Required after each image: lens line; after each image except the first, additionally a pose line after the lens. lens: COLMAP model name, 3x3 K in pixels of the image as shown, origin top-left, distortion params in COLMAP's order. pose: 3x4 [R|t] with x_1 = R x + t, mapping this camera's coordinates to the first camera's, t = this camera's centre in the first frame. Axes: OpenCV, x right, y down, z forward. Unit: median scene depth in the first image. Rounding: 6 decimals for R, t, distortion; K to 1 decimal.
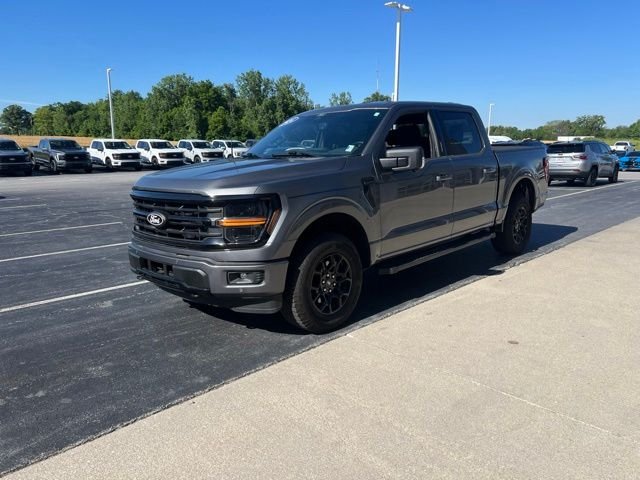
lens RADIAL K [[477.7, 0, 324.7], [0, 477.7, 241.4], [0, 0, 1]] dist [0.058749, -0.062772]
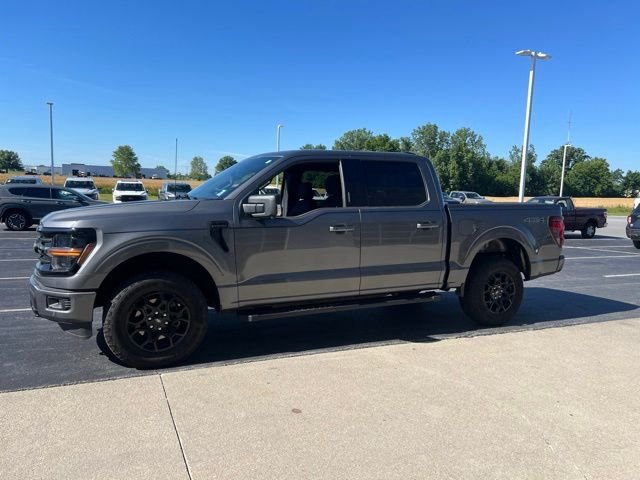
lens RADIAL K [[476.4, 0, 322.8], [0, 476.4, 246.6], [0, 0, 1]] dist [0.055962, -0.062321]
pose [[0.934550, 0.073928, -0.348067, 0.597809], [-0.105536, 0.991753, -0.072718, -0.028171], [0.339821, 0.104692, 0.934645, 0.124457]]
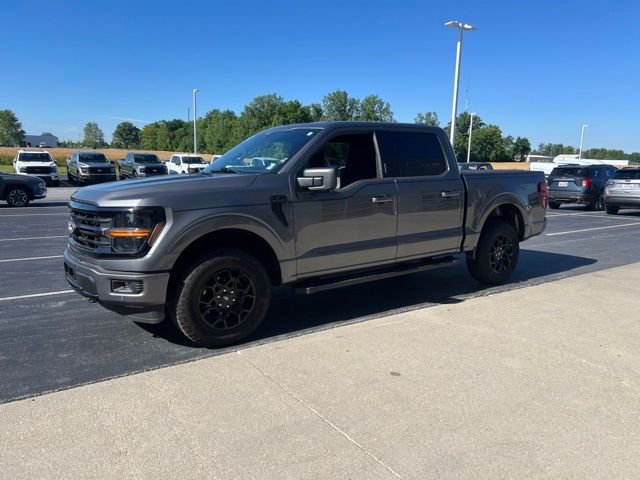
lens RADIAL K [[477.7, 0, 324.7], [0, 477.7, 241.4], [0, 0, 1]] dist [0.058749, -0.062772]
pose [[0.984703, 0.051418, -0.166483, 0.328603], [-0.057605, 0.997809, -0.032543, -0.009911], [0.164445, 0.041635, 0.985507, 0.028020]]
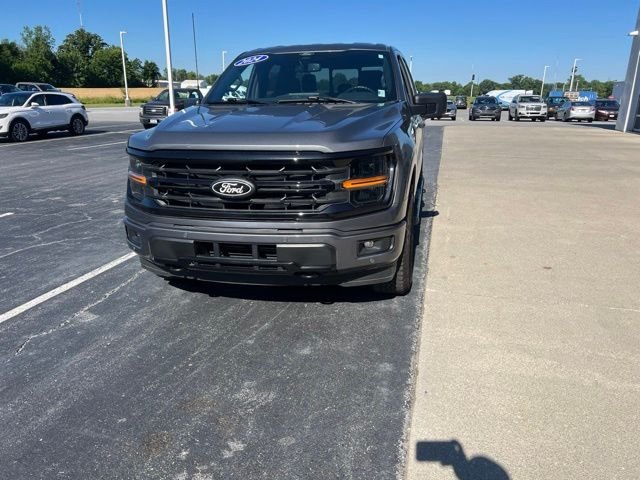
lens RADIAL K [[477.7, 0, 324.7], [0, 477.7, 241.4], [0, 0, 1]] dist [0.058749, -0.062772]
pose [[0.855265, -0.140779, 0.498702, -0.523187], [0.090301, 0.988154, 0.124083, -0.037292], [-0.510263, -0.061091, 0.857846, 0.232810]]
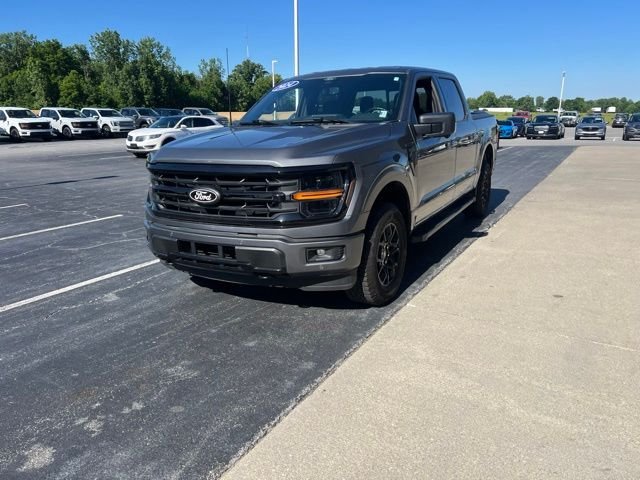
lens RADIAL K [[477.7, 0, 324.7], [0, 477.7, 241.4], [0, 0, 1]] dist [0.058749, -0.062772]
pose [[0.967300, -0.064742, 0.245235, -0.304988], [0.050102, 0.996595, 0.065477, -0.007845], [-0.248639, -0.051049, 0.967250, 0.075883]]
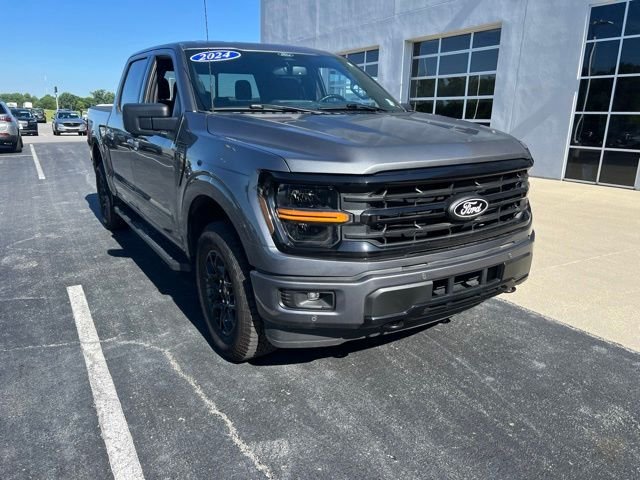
lens RADIAL K [[482.0, 0, 324.6], [0, 482.0, 238.5], [0, 0, 1]] dist [0.049476, -0.052756]
pose [[0.242874, -0.230632, 0.942243, -0.867086], [0.170132, 0.966398, 0.192691, -0.139889], [-0.955022, 0.113506, 0.273951, 0.862271]]
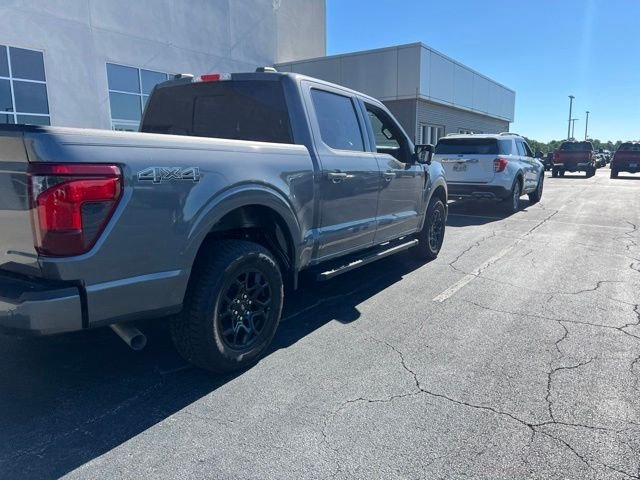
lens RADIAL K [[476.4, 0, 322.8], [0, 476.4, 246.6], [0, 0, 1]] dist [0.055962, -0.062321]
pose [[-0.976326, 0.046396, -0.211271, 0.305989], [-0.035527, 0.929066, 0.368203, -0.431670], [0.213367, 0.366992, -0.905423, 2.398676]]
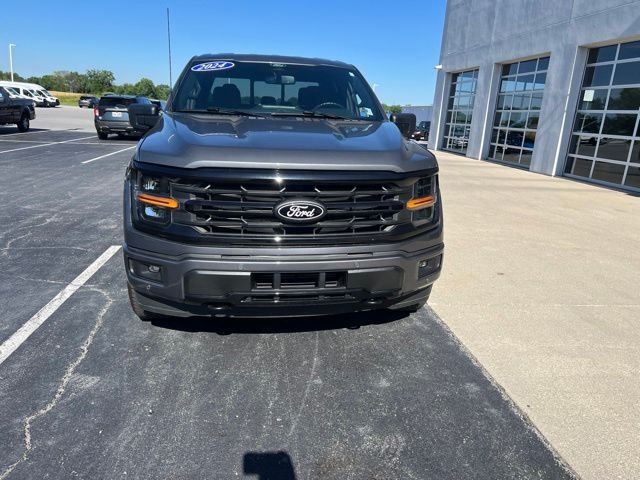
lens RADIAL K [[479.7, 0, 323.4], [0, 479.7, 233.3], [0, 0, 1]] dist [0.057044, -0.063358]
pose [[0.608845, -0.151030, 0.778780, -0.734551], [0.092471, 0.988529, 0.119413, -0.079370], [-0.787881, -0.000689, 0.615827, 0.475420]]
